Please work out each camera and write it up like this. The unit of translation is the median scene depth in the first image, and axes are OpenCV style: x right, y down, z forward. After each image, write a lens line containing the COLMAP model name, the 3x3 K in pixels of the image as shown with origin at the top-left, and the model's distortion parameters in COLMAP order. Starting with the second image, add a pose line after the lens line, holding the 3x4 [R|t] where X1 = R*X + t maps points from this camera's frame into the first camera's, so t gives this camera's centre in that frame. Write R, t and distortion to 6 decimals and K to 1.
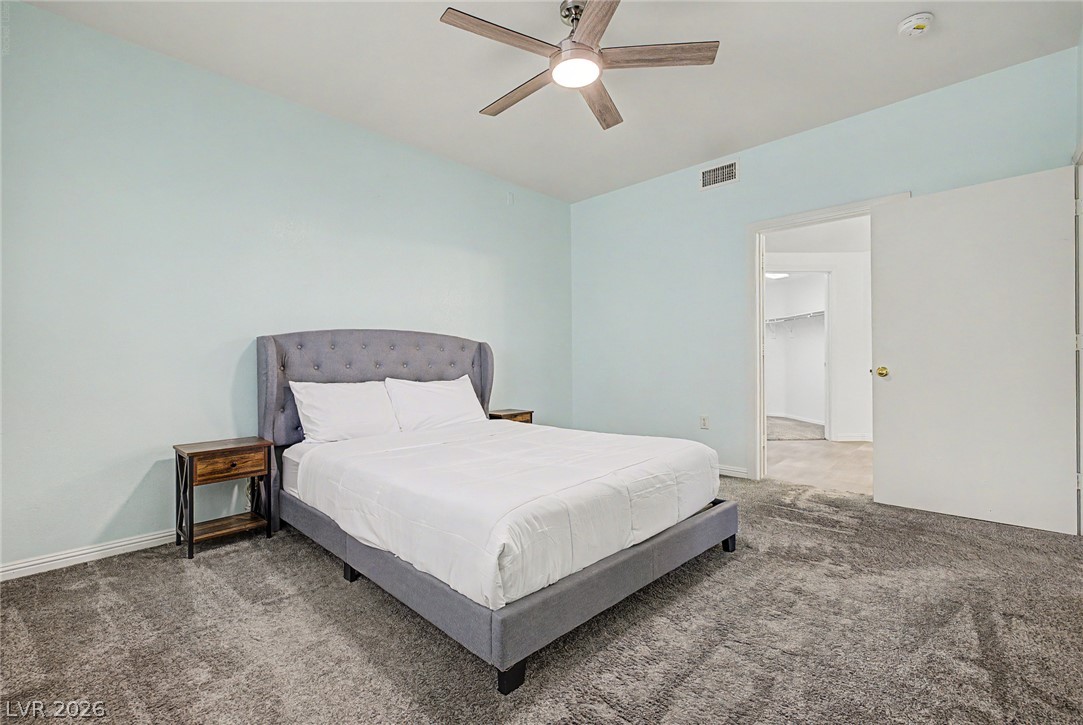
lens RADIAL K [[456.8, 0, 539.9], [0, 456.8, 358.1], [0, 0, 1]] dist [0.003111, 0.000023]
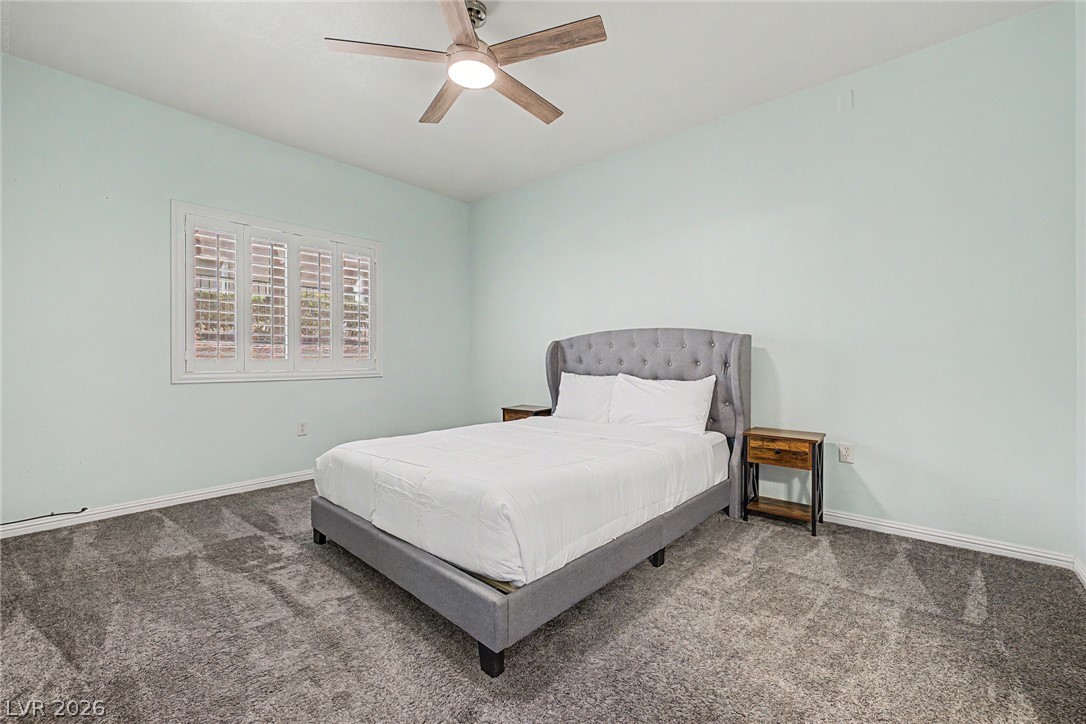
lens RADIAL K [[458.1, 0, 541.3], [0, 458.1, 357.6], [0, 0, 1]] dist [0.003111, 0.000023]
pose [[0.072513, 0.013347, -0.997278, 0.827018], [-0.000659, 0.999911, 0.013334, -0.010448], [0.997367, -0.000309, 0.072516, 0.812031]]
